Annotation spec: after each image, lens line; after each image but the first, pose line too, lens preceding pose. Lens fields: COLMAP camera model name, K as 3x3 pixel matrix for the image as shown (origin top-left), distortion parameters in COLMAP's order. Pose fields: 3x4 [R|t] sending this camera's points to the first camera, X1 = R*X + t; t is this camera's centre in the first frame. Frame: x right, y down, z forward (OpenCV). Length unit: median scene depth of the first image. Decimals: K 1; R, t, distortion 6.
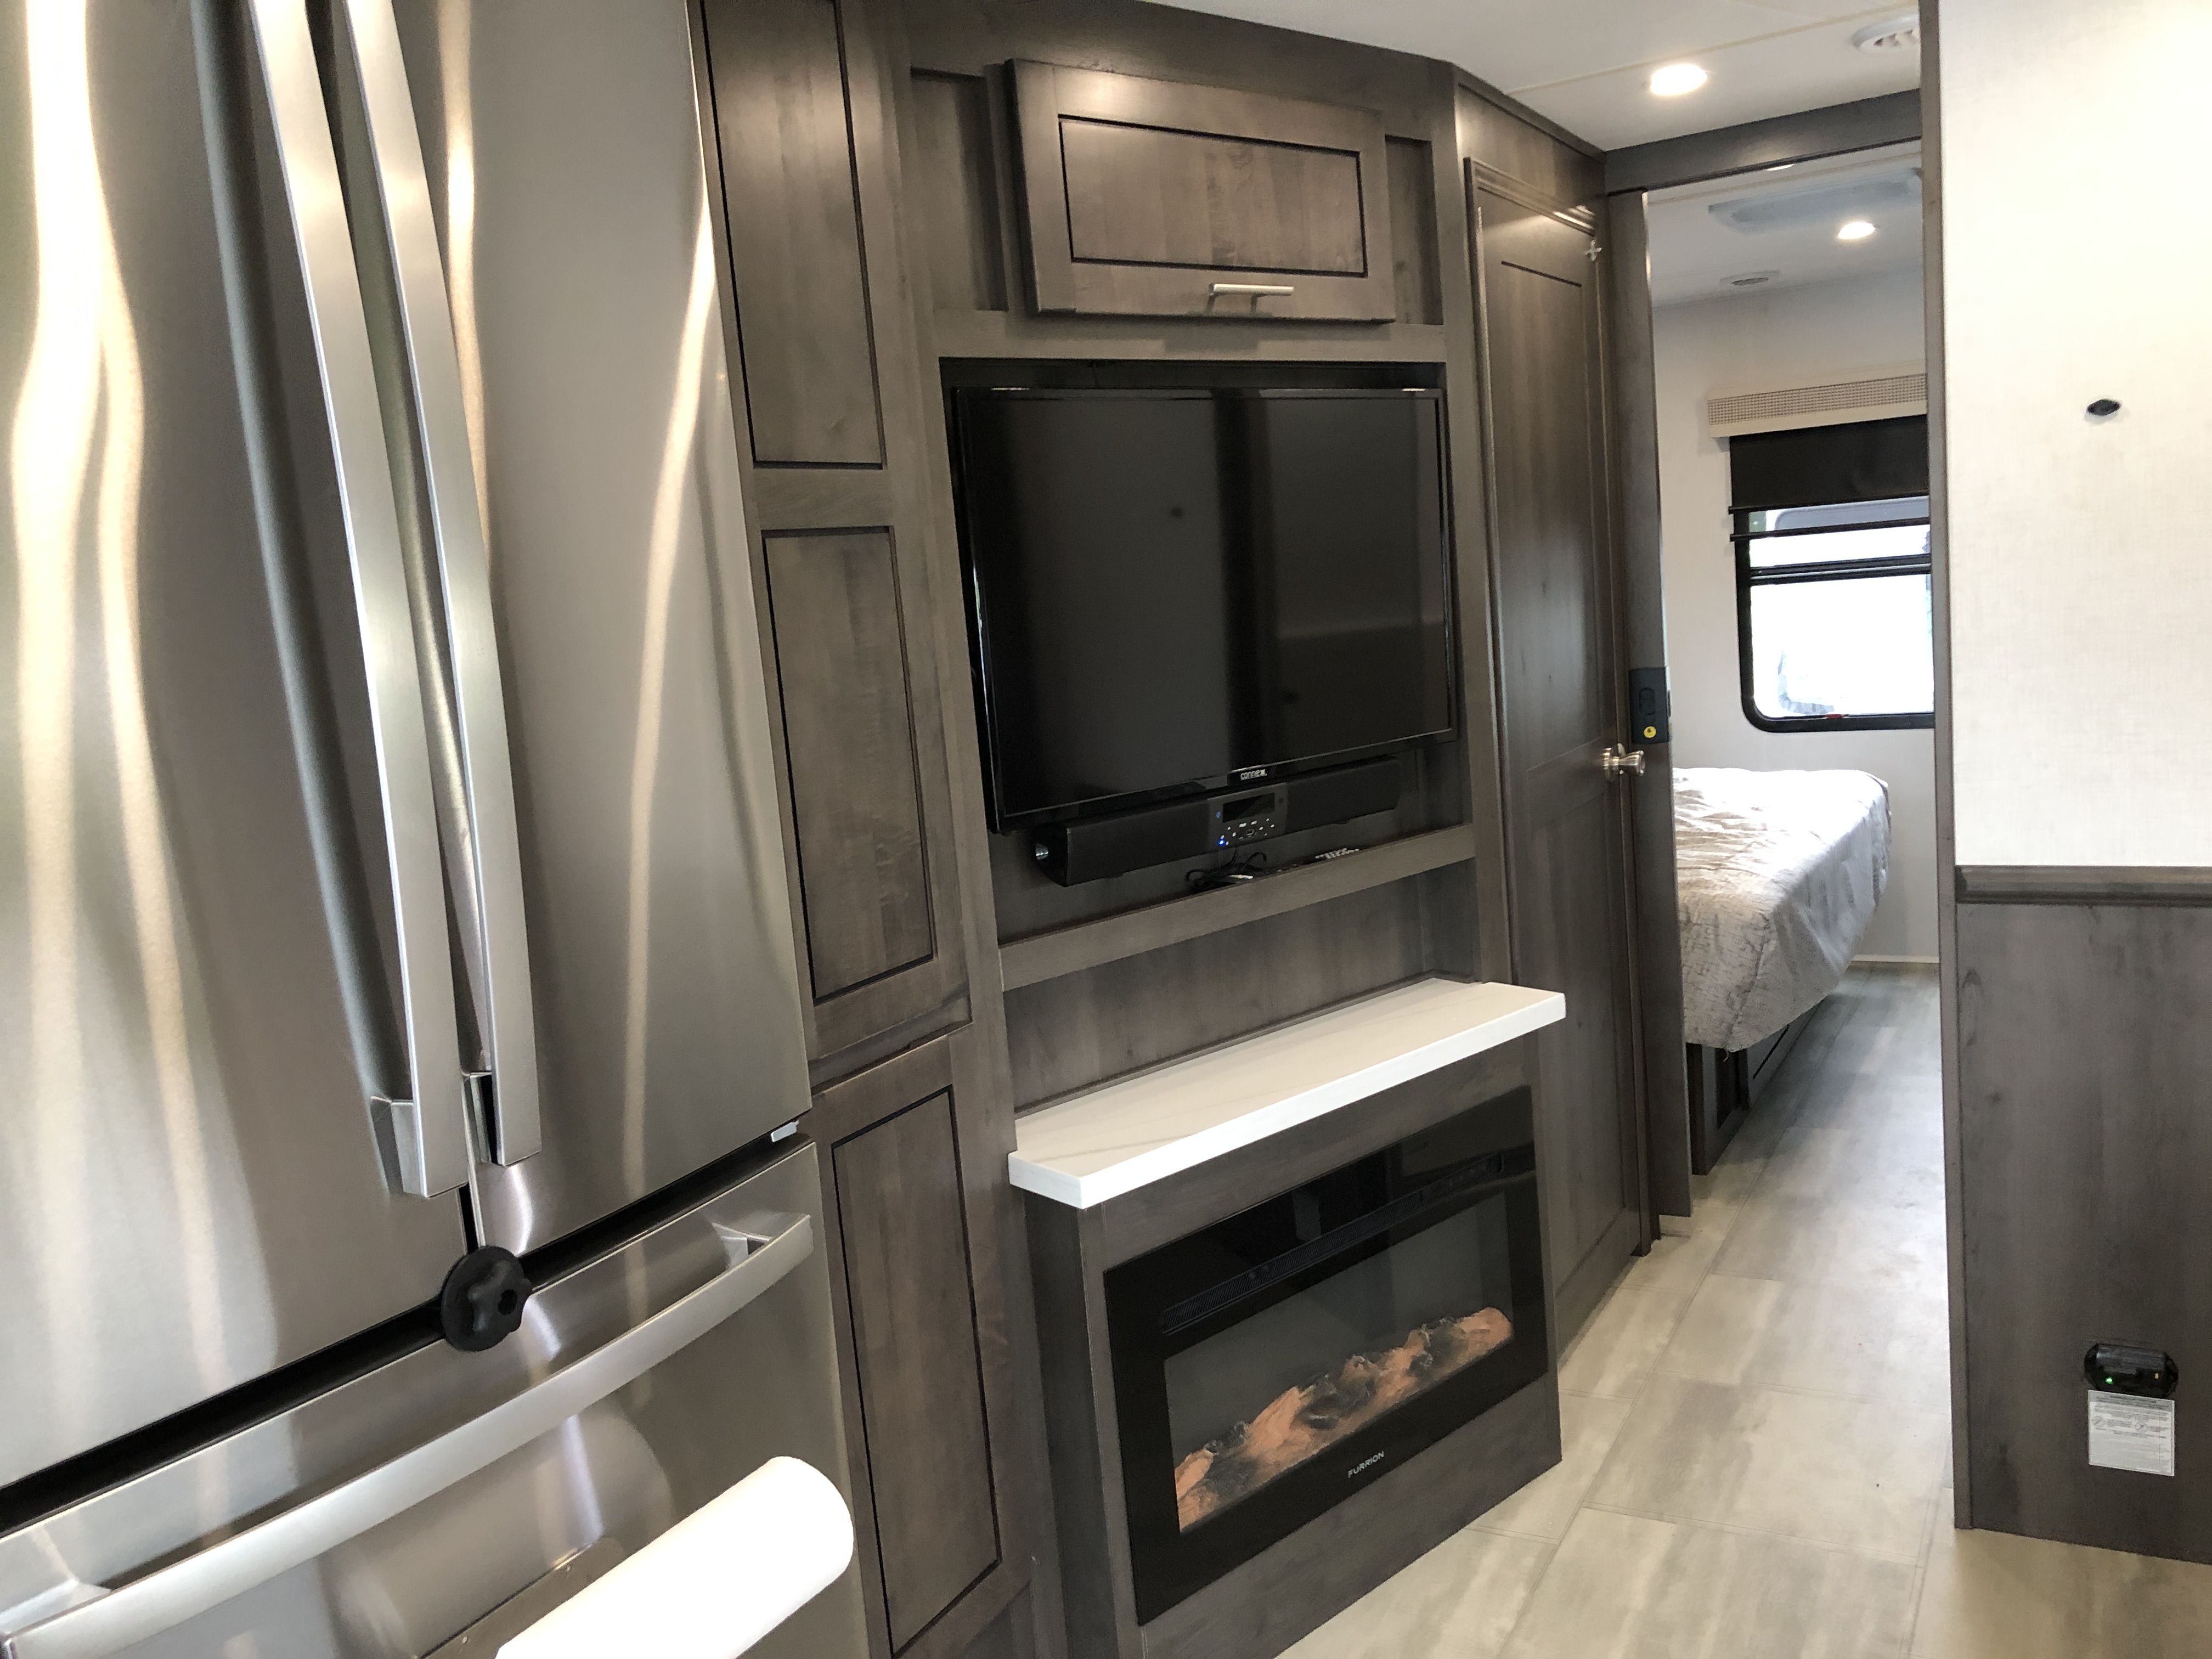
lens RADIAL K [[1806.9, 0, 1085.7], [0, 1806.9, 834.8], [0, 0, 1]] dist [0.018975, -0.026364]
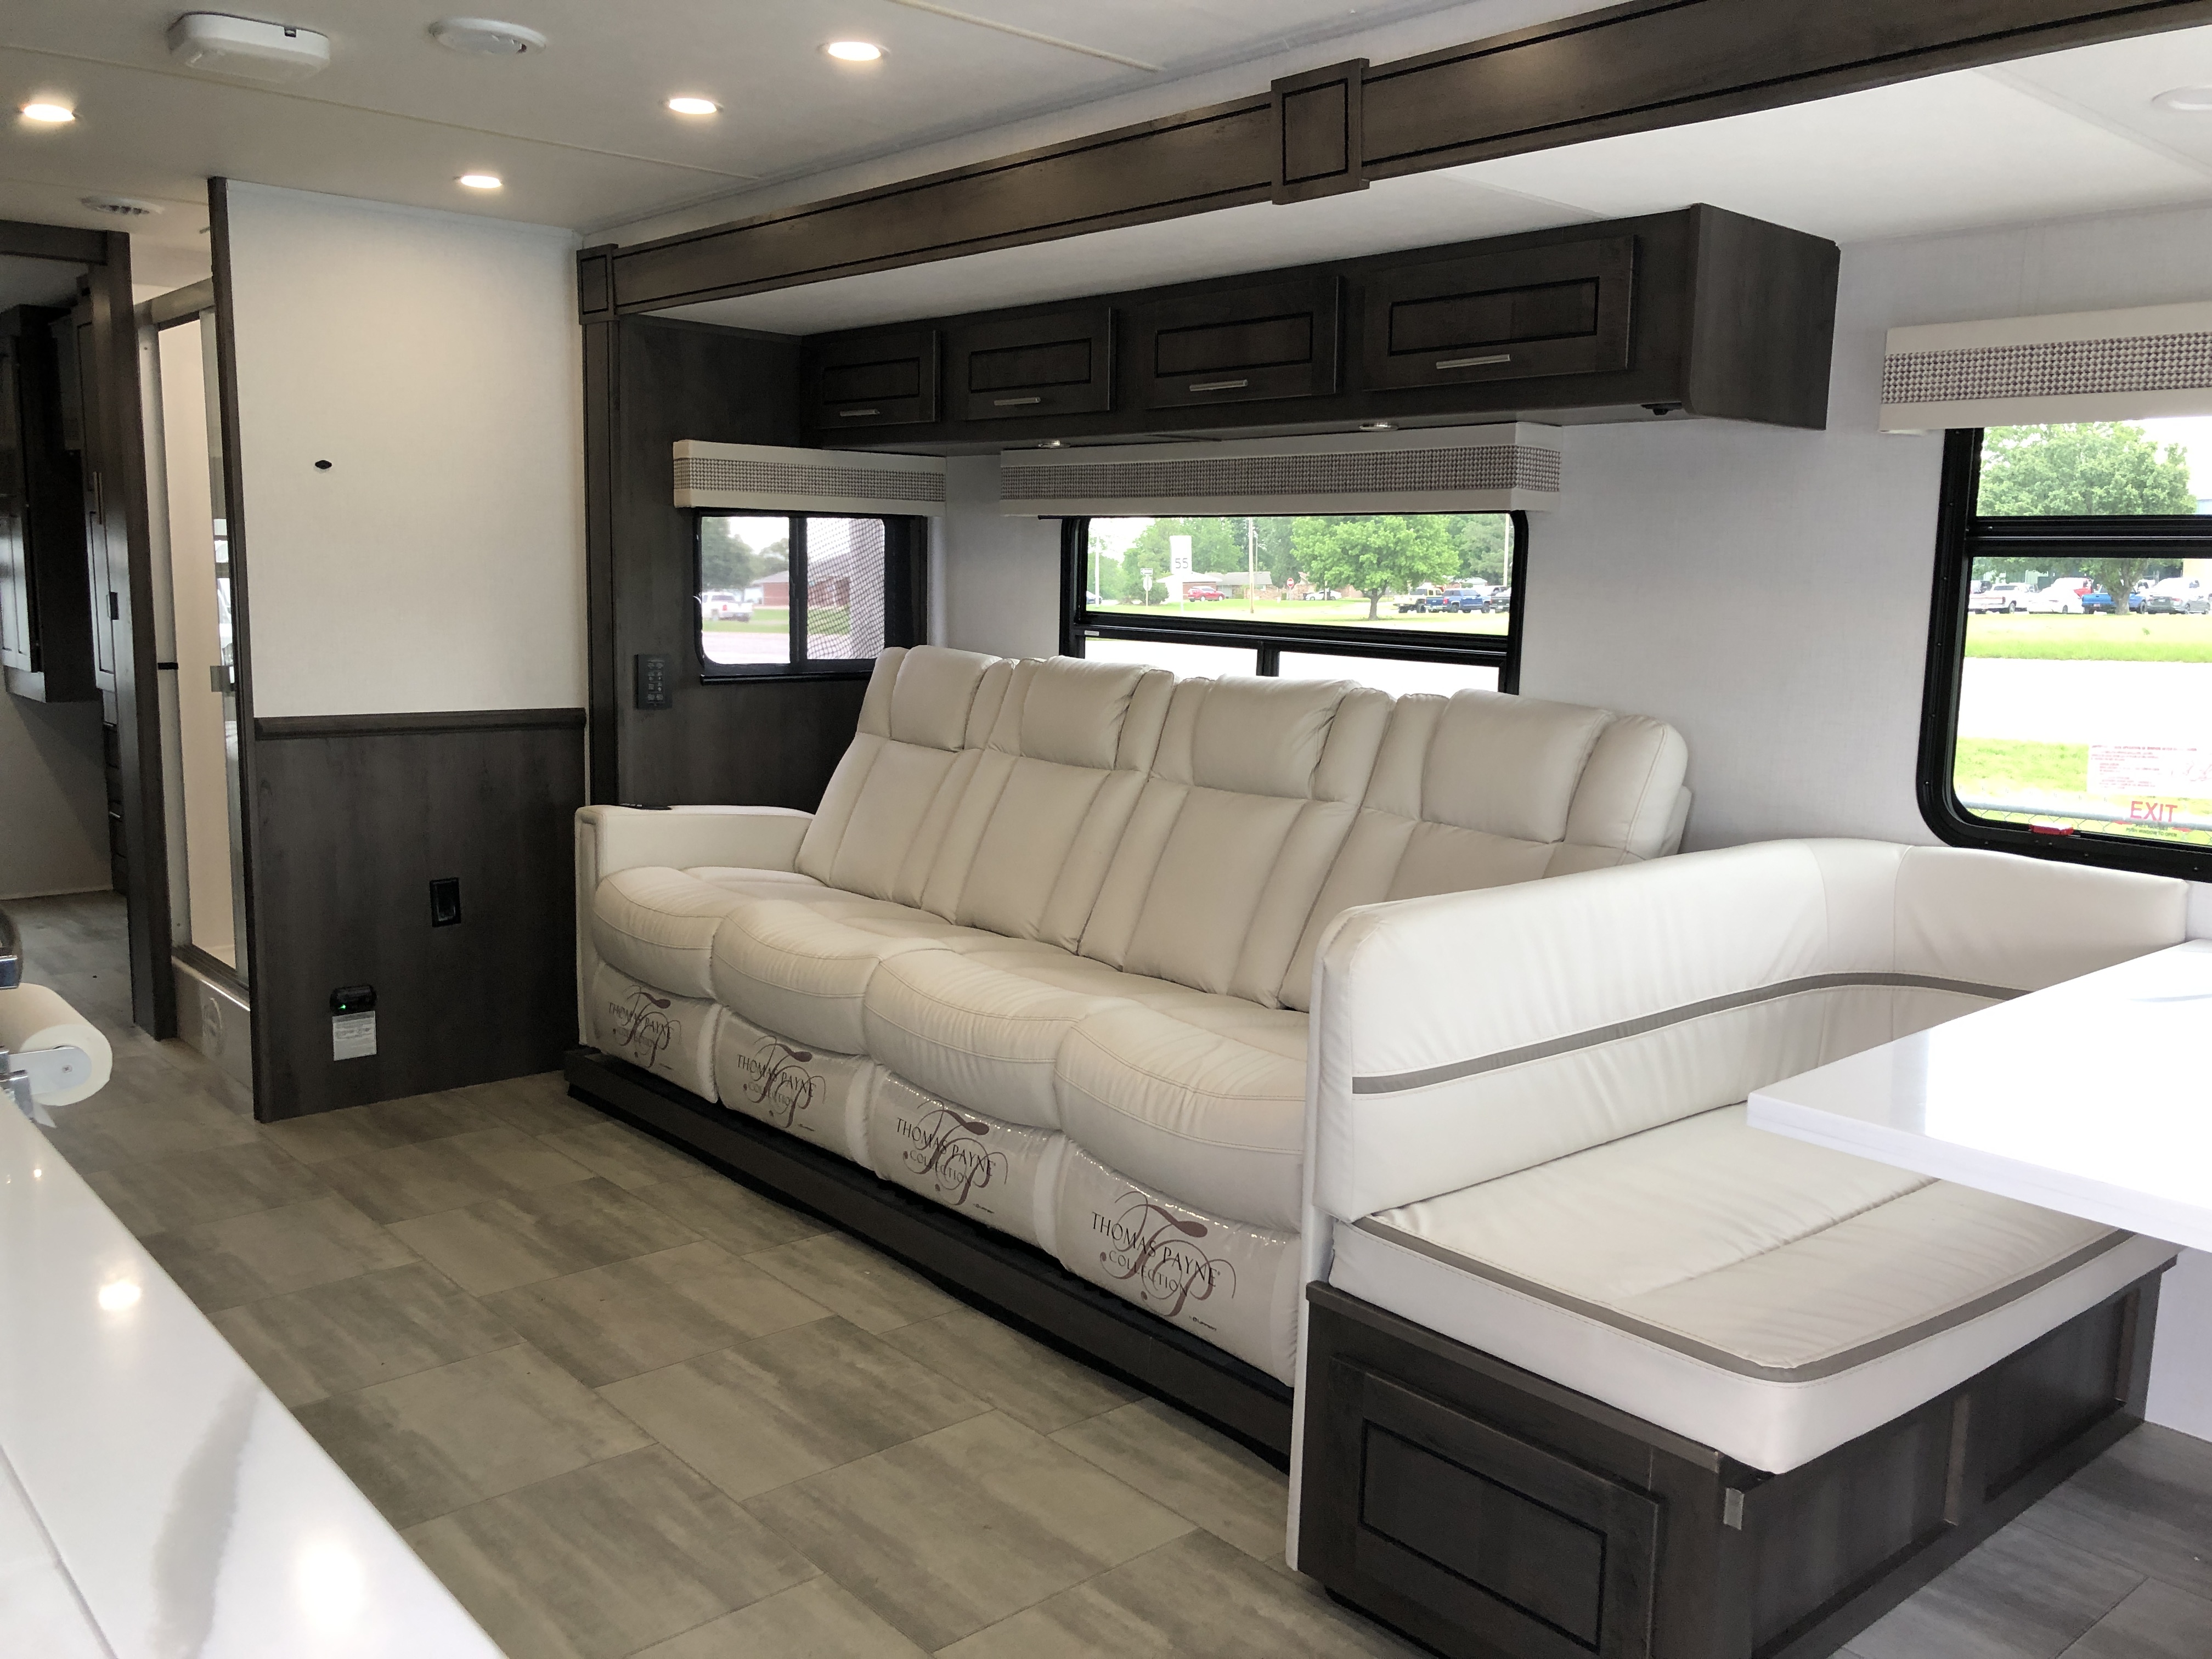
lens RADIAL K [[1806.9, 0, 1121.6], [0, 1806.9, 818.1], [0, 0, 1]] dist [0.018975, -0.026364]
pose [[0.311301, -0.031255, 0.949797, -0.856540], [0.088612, 0.996059, 0.003734, 0.169804], [-0.946171, 0.083001, 0.312844, -0.290279]]
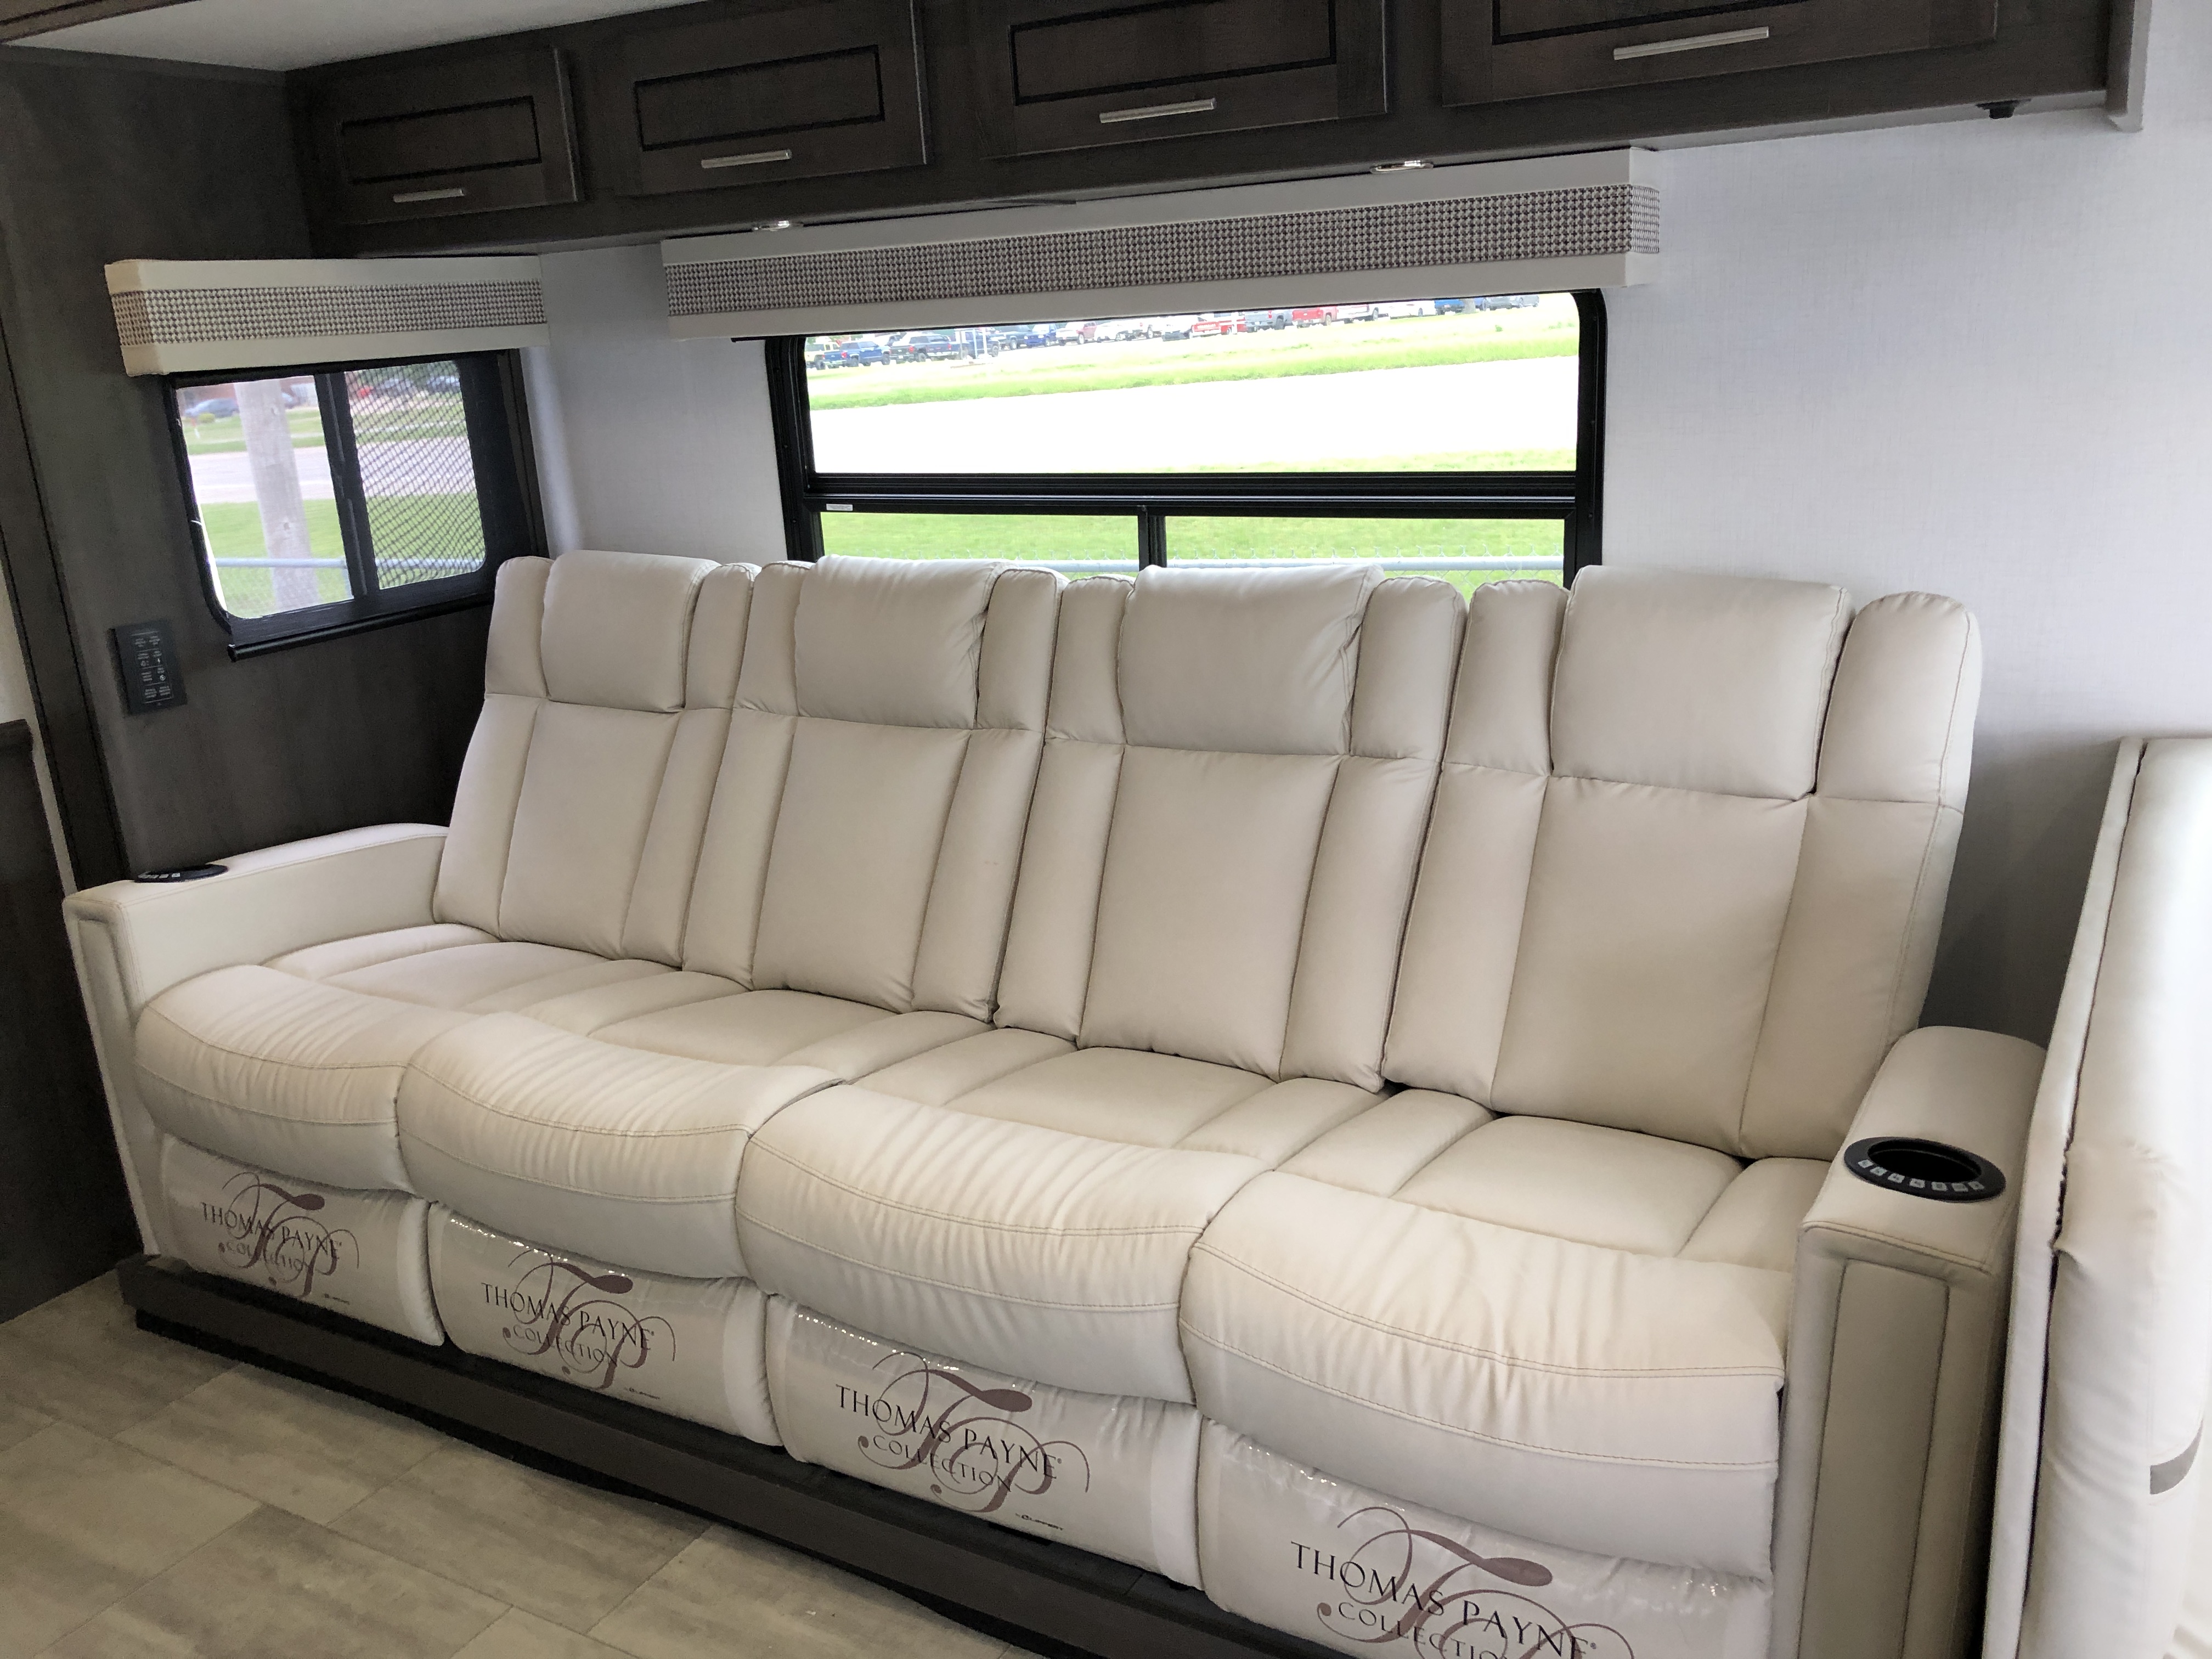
lens RADIAL K [[1806.9, 0, 1107.0], [0, 1806.9, 840.0], [0, 0, 1]] dist [0.018975, -0.026364]
pose [[0.000617, -0.191875, 0.981419, -0.402269], [0.206065, 0.960381, 0.187632, 0.014737], [-0.978538, 0.202120, 0.040131, 0.101527]]
